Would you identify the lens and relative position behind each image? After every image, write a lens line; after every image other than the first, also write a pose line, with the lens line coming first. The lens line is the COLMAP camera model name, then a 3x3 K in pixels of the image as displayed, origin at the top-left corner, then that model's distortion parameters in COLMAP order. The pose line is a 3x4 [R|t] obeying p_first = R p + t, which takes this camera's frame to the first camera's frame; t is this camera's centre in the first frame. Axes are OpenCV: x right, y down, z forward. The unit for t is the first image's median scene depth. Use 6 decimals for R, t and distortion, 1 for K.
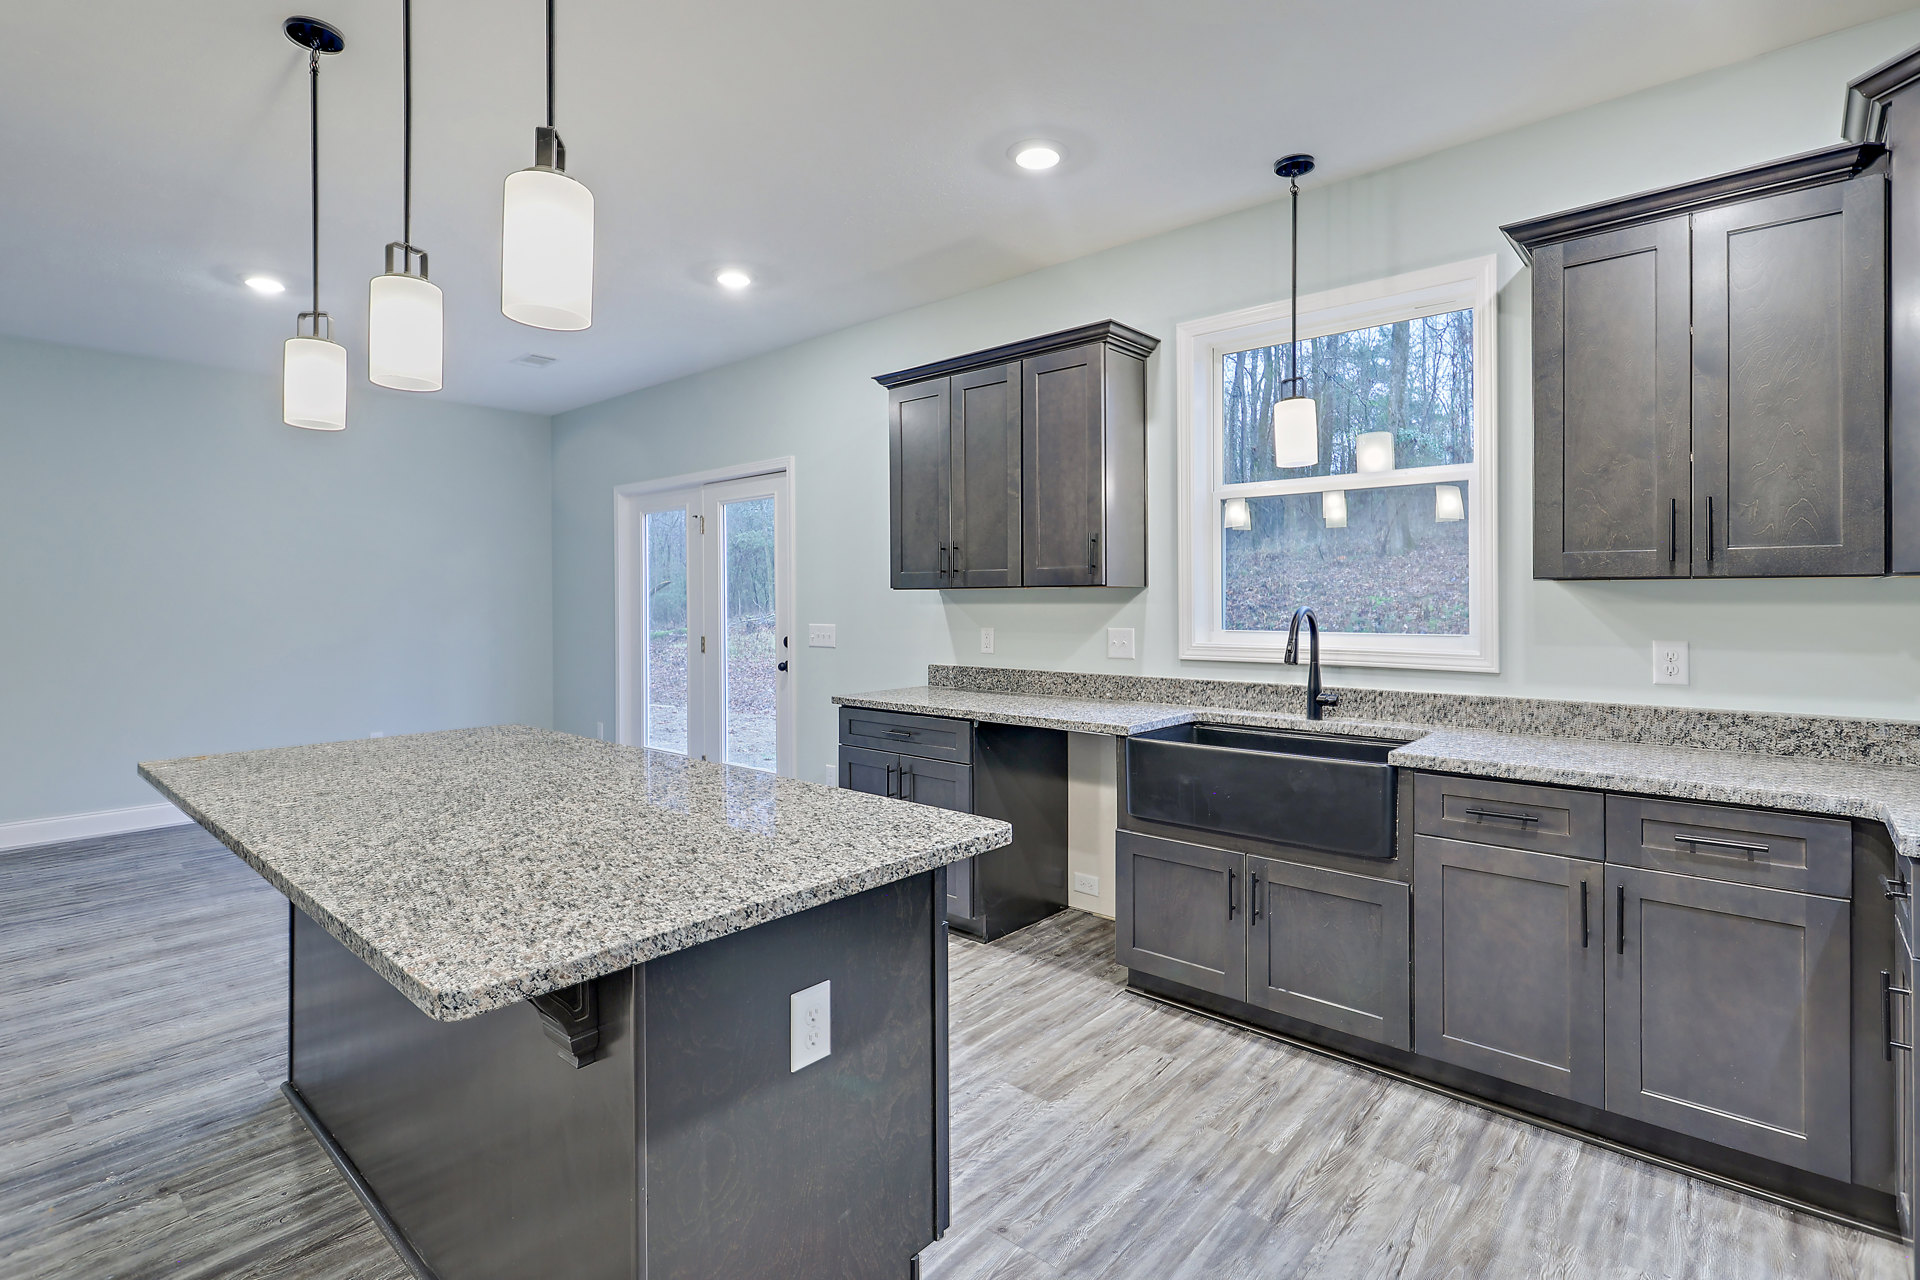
lens RADIAL K [[915.6, 0, 939.8], [0, 915.6, 603.9], [0, 0, 1]] dist [-0.001009, 0.000471]
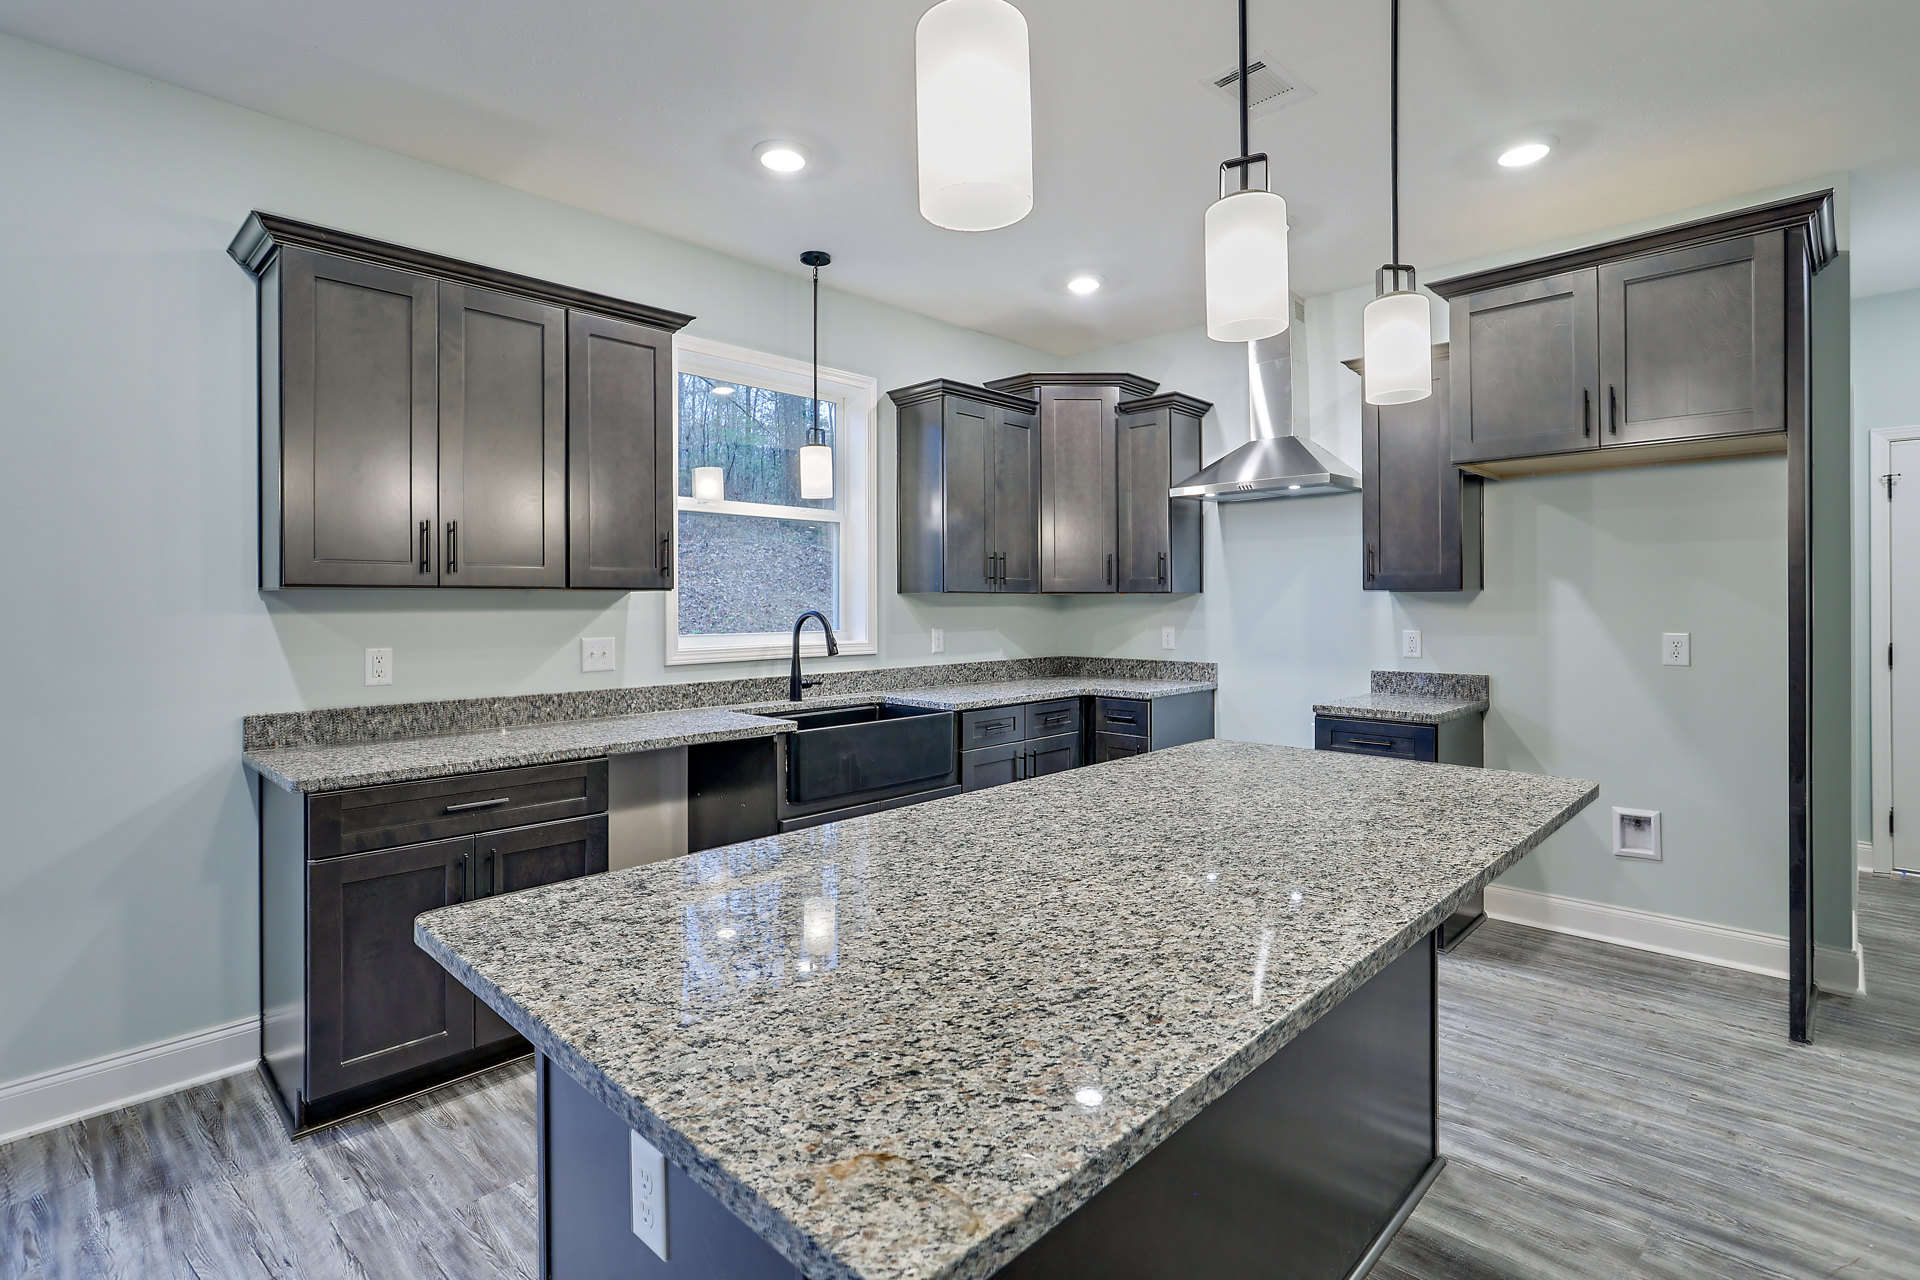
lens RADIAL K [[915.6, 0, 939.8], [0, 915.6, 603.9], [0, 0, 1]] dist [-0.001009, 0.000471]
pose [[0.038149, 0.006131, 0.999253, -0.827047], [0.008432, 0.999944, -0.006458, 0.002941], [-0.999236, 0.008673, 0.038095, 0.755093]]
